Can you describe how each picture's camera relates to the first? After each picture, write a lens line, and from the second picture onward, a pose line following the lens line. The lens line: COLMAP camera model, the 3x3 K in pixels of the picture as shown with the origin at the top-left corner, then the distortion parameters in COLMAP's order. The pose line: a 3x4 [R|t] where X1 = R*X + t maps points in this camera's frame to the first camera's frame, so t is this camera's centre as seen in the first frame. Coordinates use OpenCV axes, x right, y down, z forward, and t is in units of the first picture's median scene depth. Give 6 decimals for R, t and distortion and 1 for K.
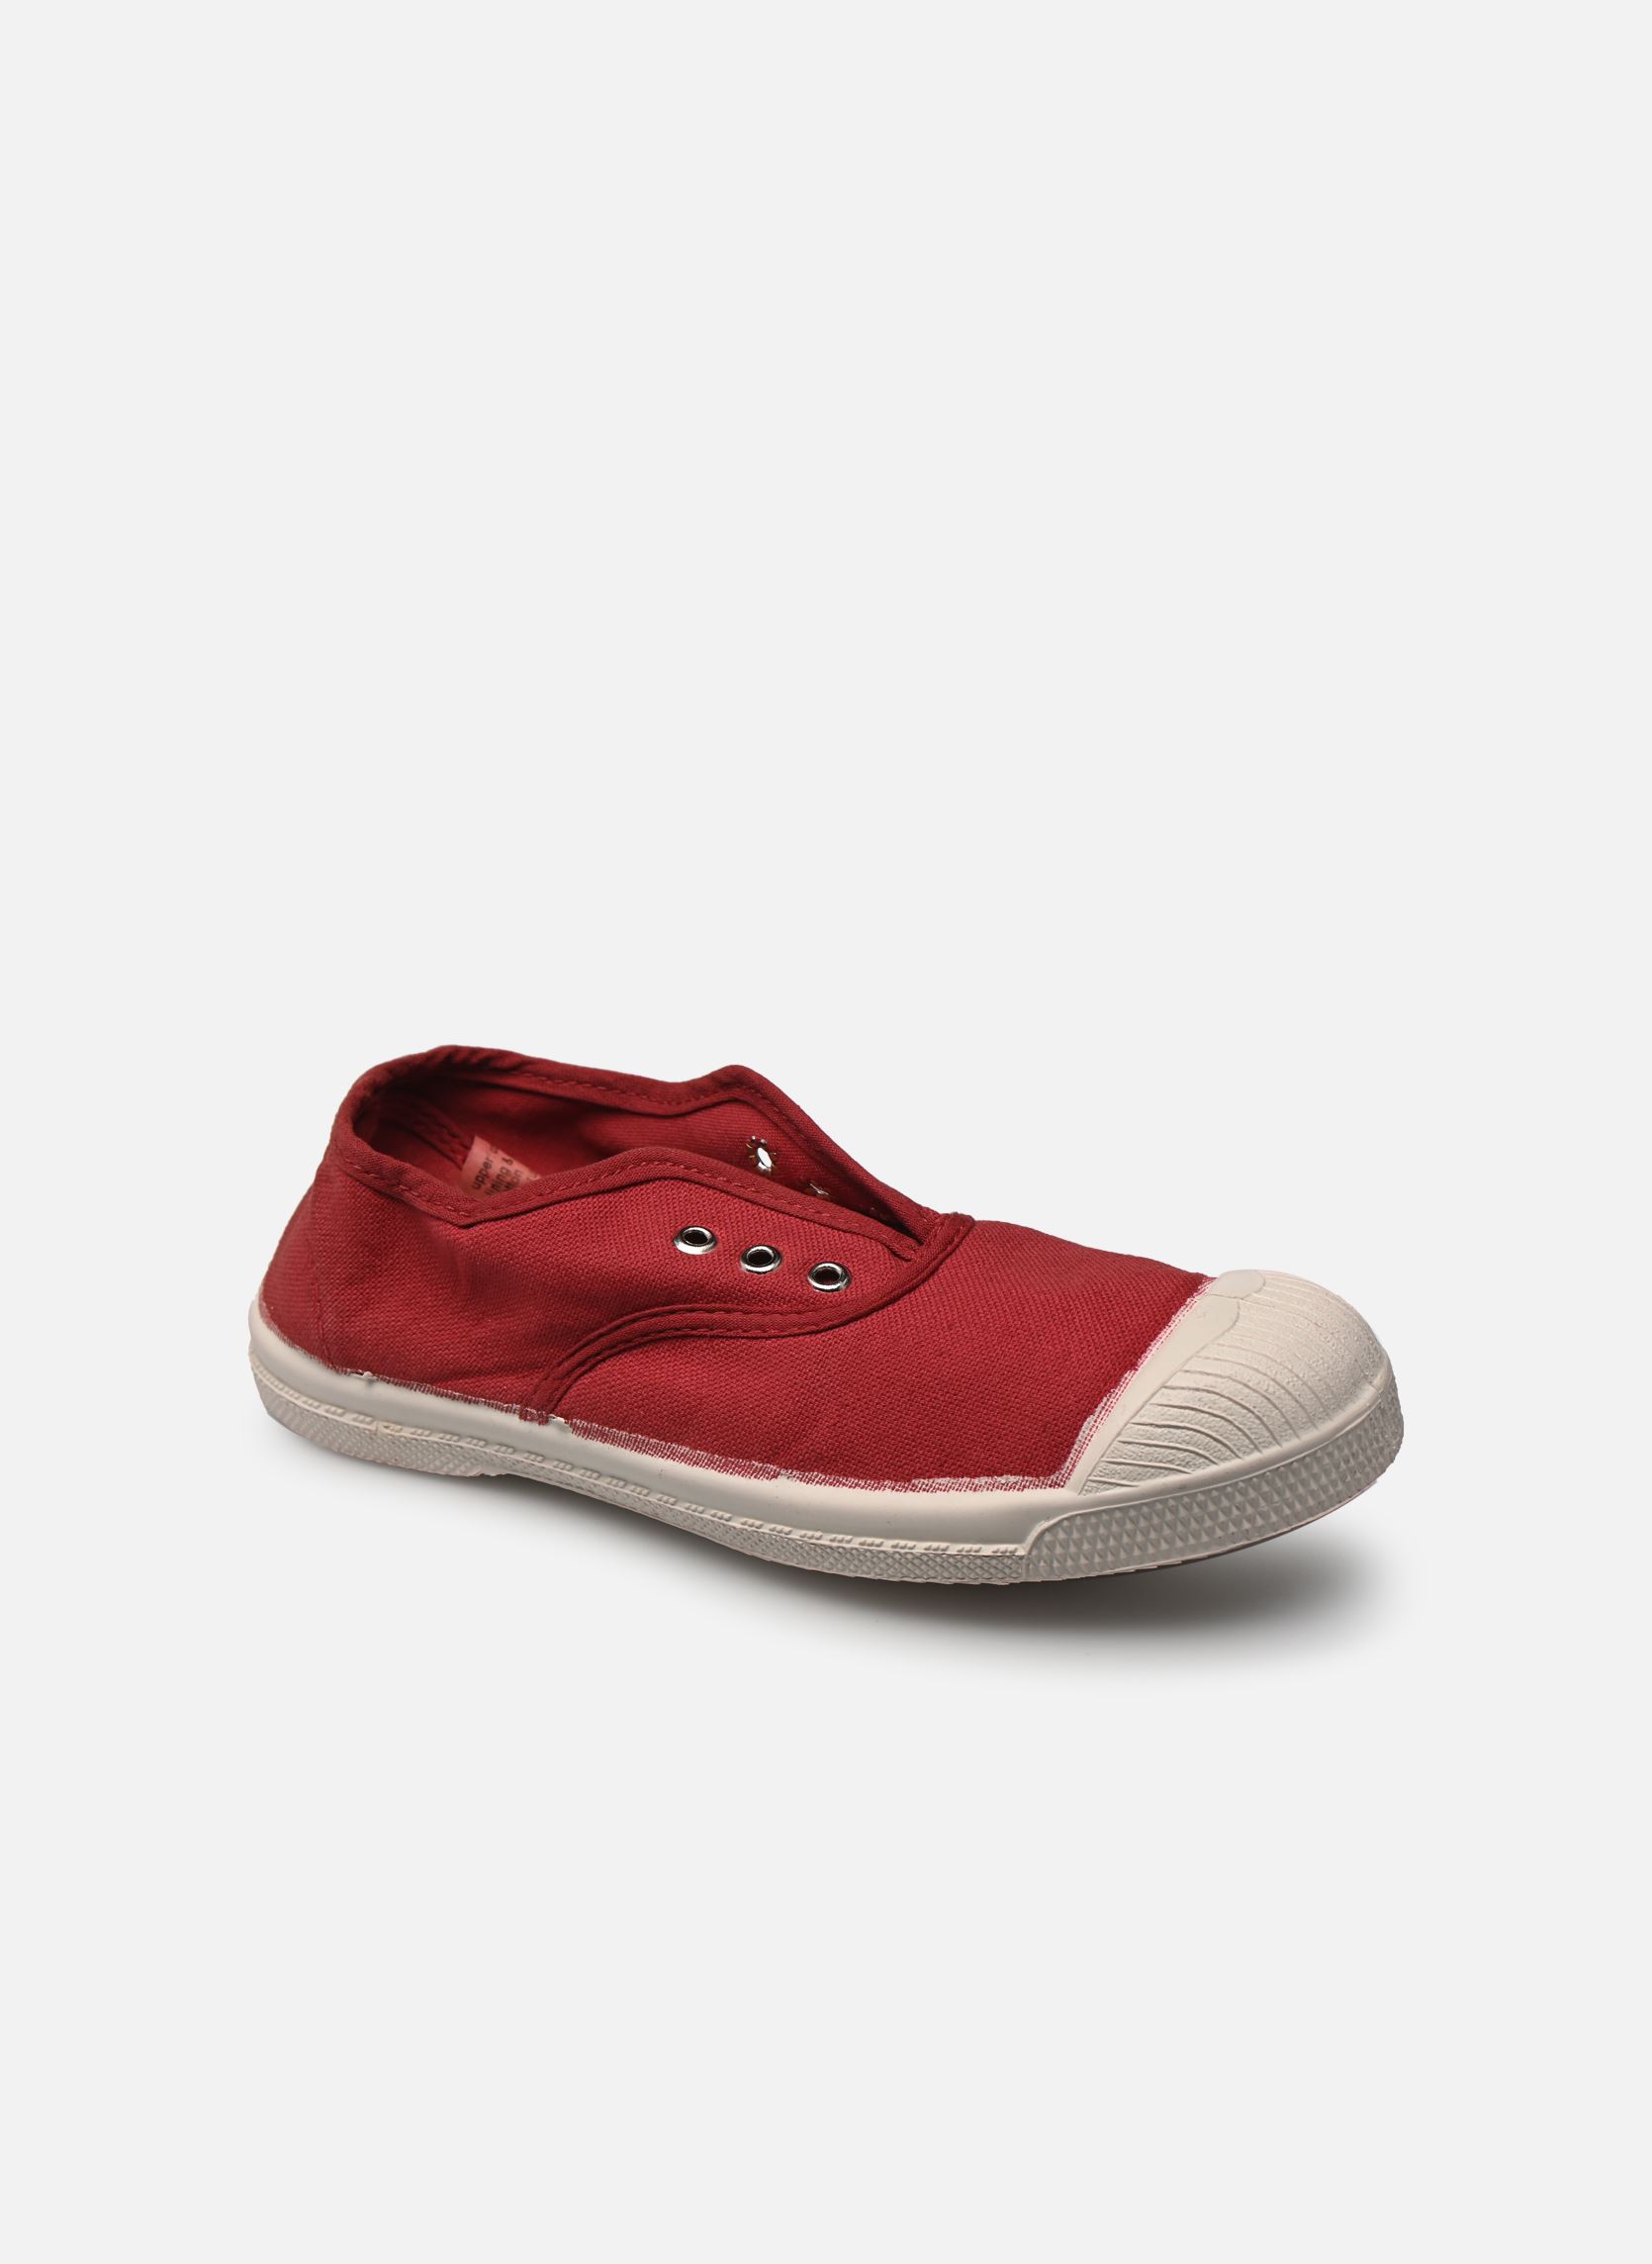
lens RADIAL K [[7025.7, 0, 826.1], [0, 7025.7, 1131.6], [0, 0, 1]] dist [-0.130093, 0.000000]
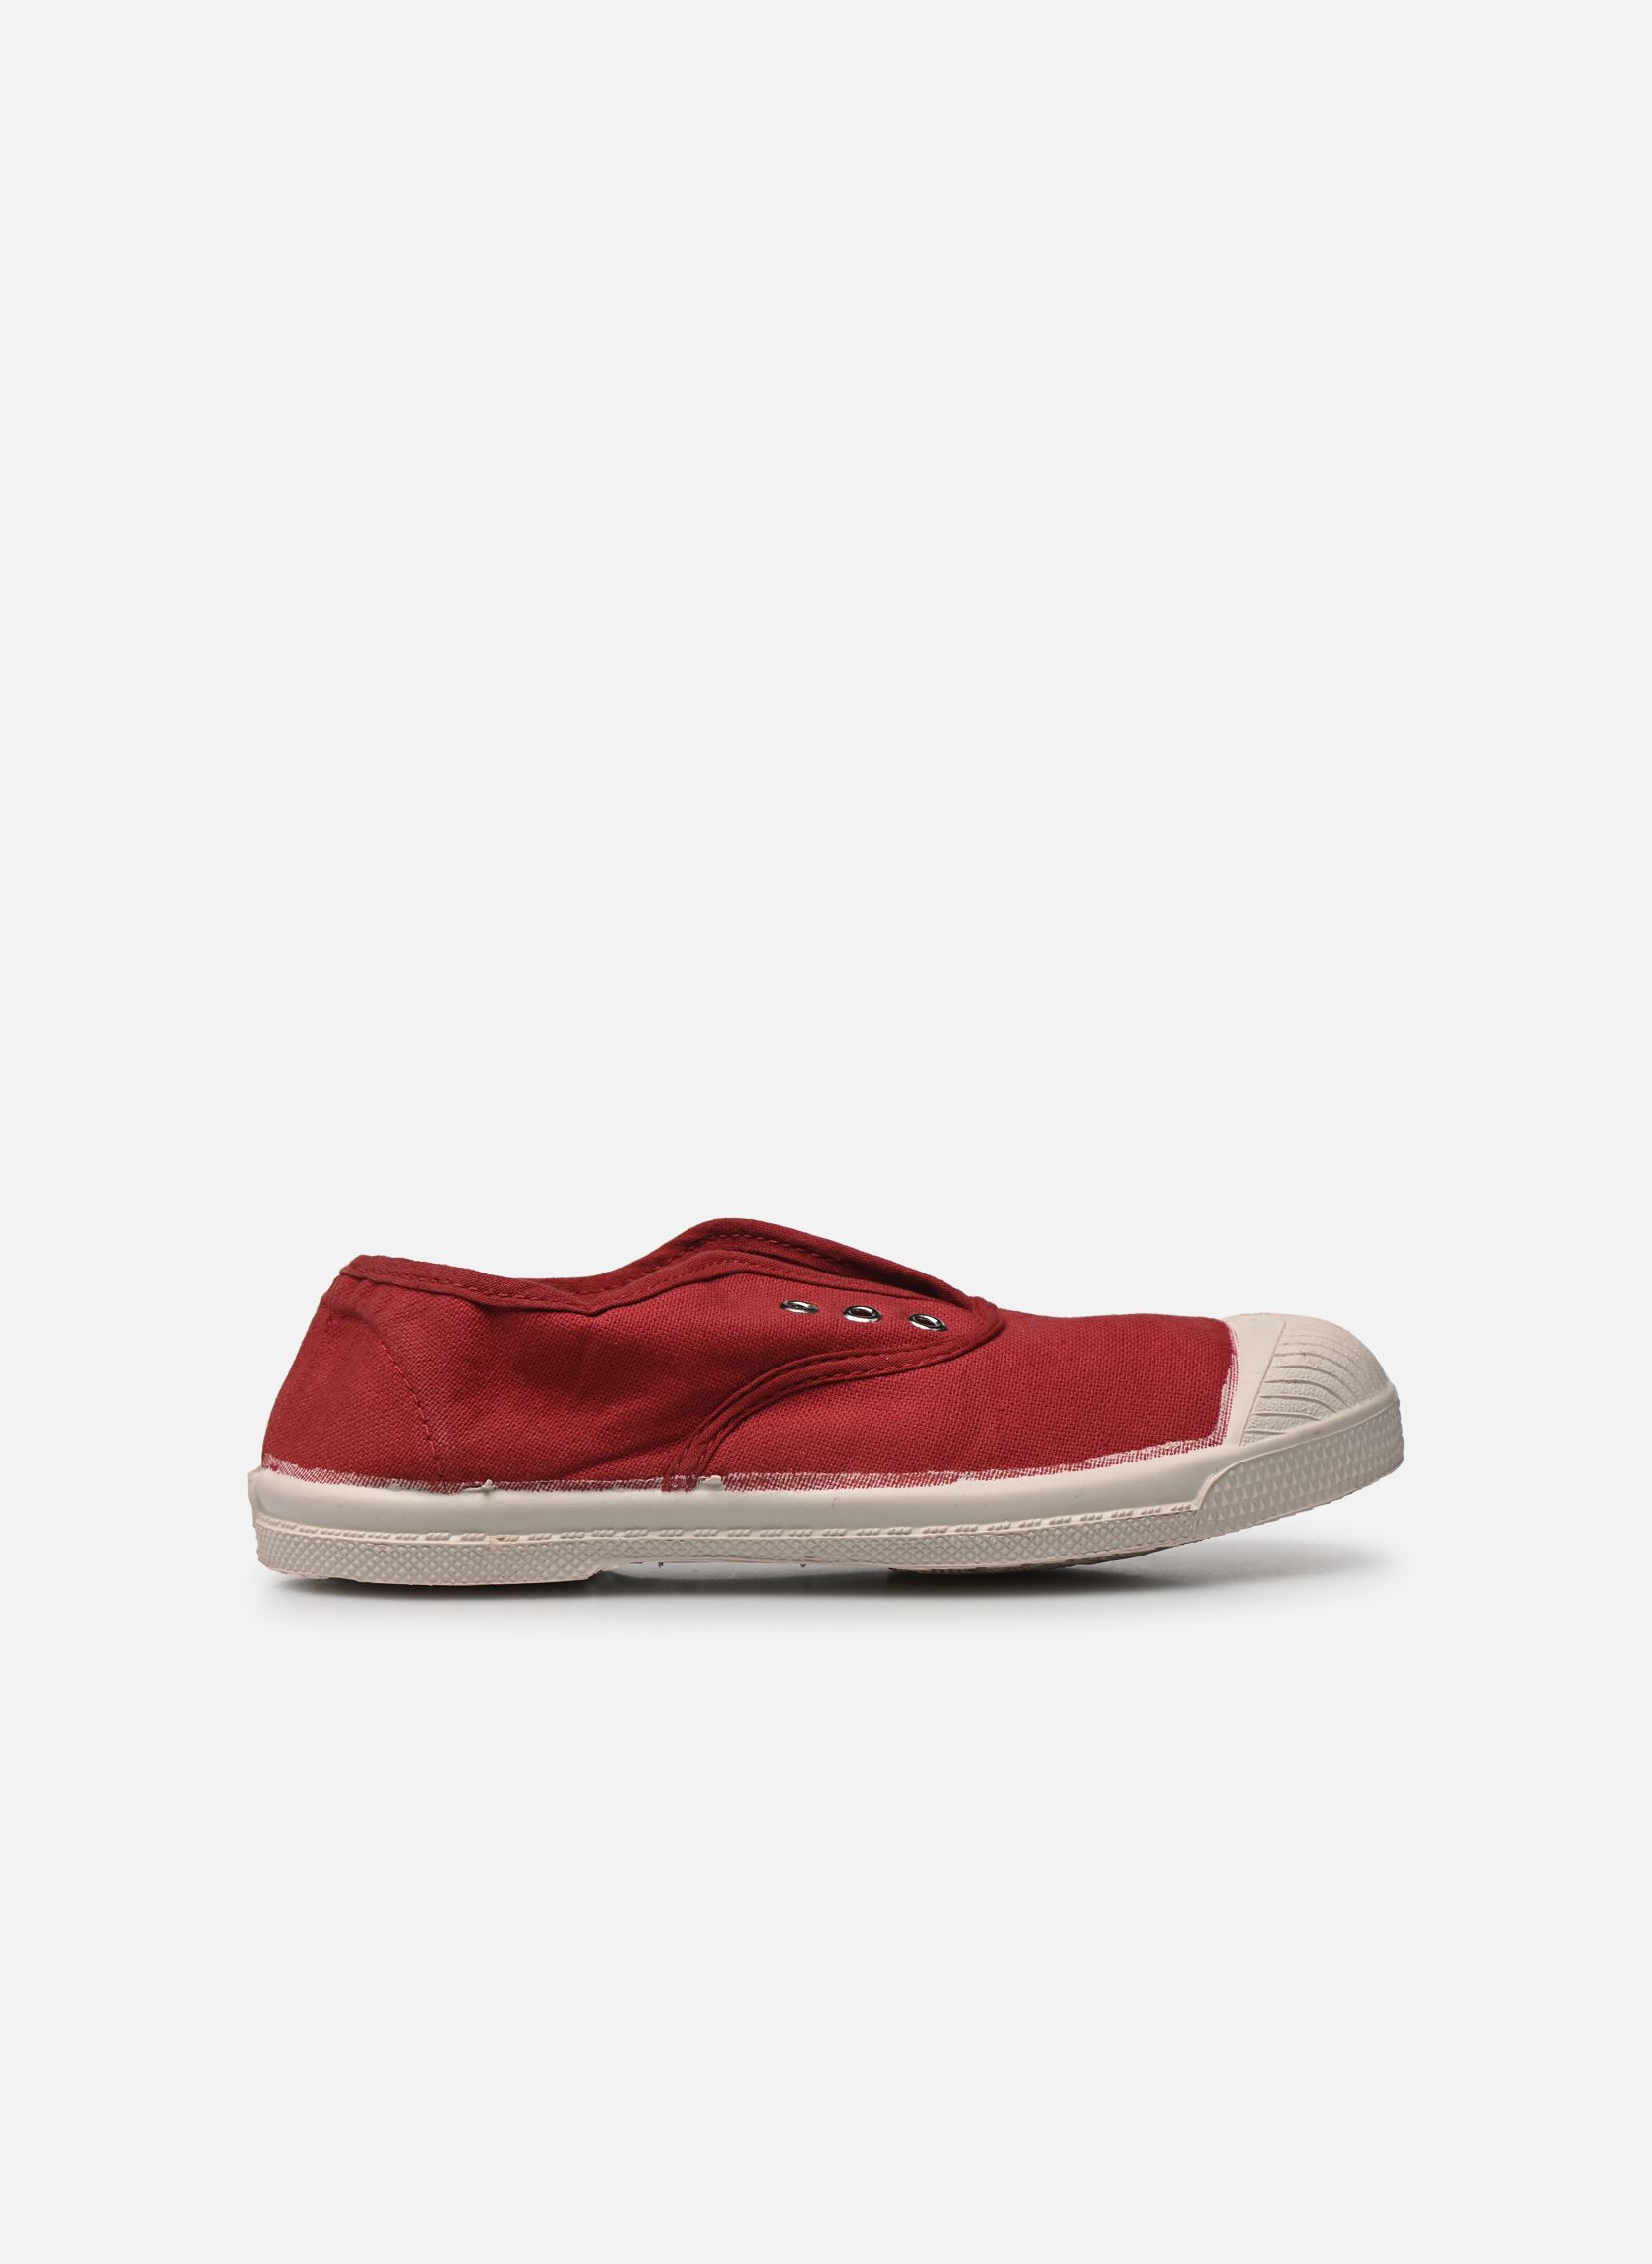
lens RADIAL K [[7025.7, 0, 826.5], [0, 7025.7, 1132.0], [0, 0, 1]] dist [-0.130093, 0.000000]
pose [[0.738161, 0.063101, 0.671667, -0.753571], [0.237496, 0.907574, -0.346273, 0.371059], [-0.631438, 0.415123, 0.654950, 0.278270]]
